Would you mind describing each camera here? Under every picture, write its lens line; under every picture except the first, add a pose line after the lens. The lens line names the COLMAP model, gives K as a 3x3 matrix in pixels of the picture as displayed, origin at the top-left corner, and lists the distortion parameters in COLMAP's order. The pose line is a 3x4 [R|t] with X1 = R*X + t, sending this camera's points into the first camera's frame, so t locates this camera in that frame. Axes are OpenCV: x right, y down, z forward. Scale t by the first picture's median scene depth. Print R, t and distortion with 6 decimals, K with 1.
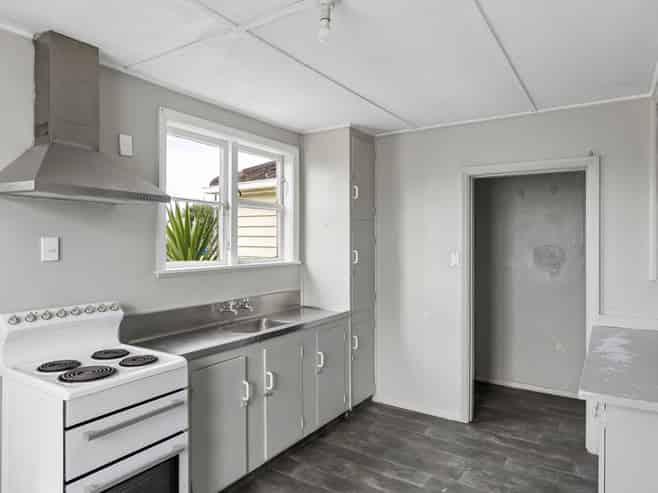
lens RADIAL K [[353.2, 0, 329.0], [0, 353.2, 246.5], [0, 0, 1]] dist [-0.000262, 0.000018]
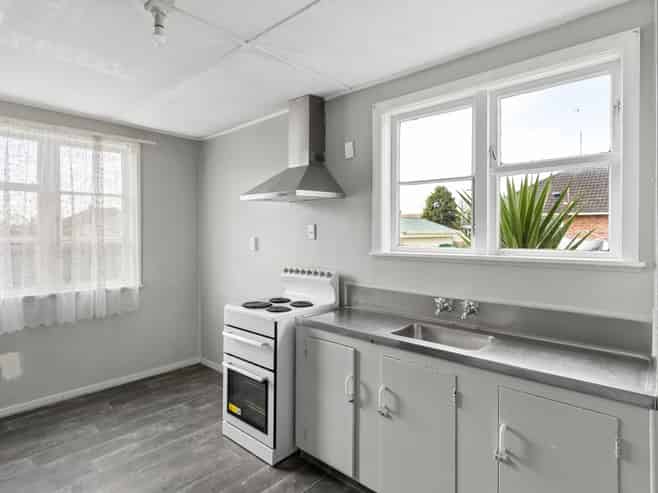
lens RADIAL K [[371.7, 0, 327.8], [0, 371.7, 233.3], [0, 0, 1]] dist [0.000692, 0.001468]
pose [[-0.076079, 0.021319, -0.996874, 0.750754], [0.001338, 0.999773, 0.021279, -0.018130], [0.997101, 0.000285, -0.076090, 1.010128]]
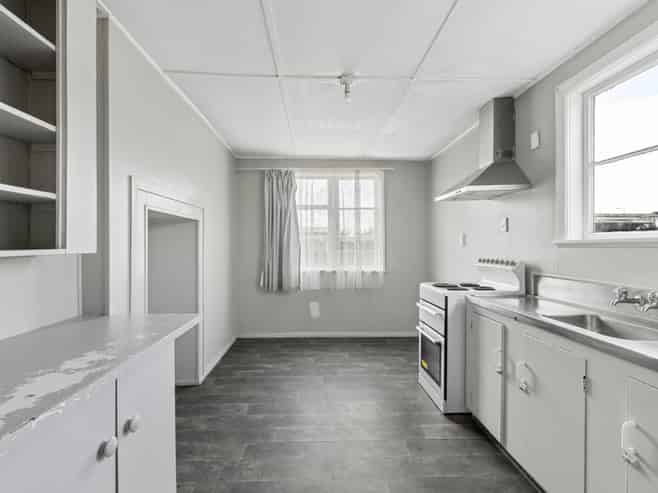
lens RADIAL K [[323.2, 0, 329.0], [0, 323.2, 246.5], [0, 0, 1]] dist [0.000010, -0.000159]
pose [[-0.768617, 0.021366, -0.639352, 0.735468], [0.017677, 0.999770, 0.012160, 0.065776], [0.639465, -0.001956, -0.768818, 1.398228]]
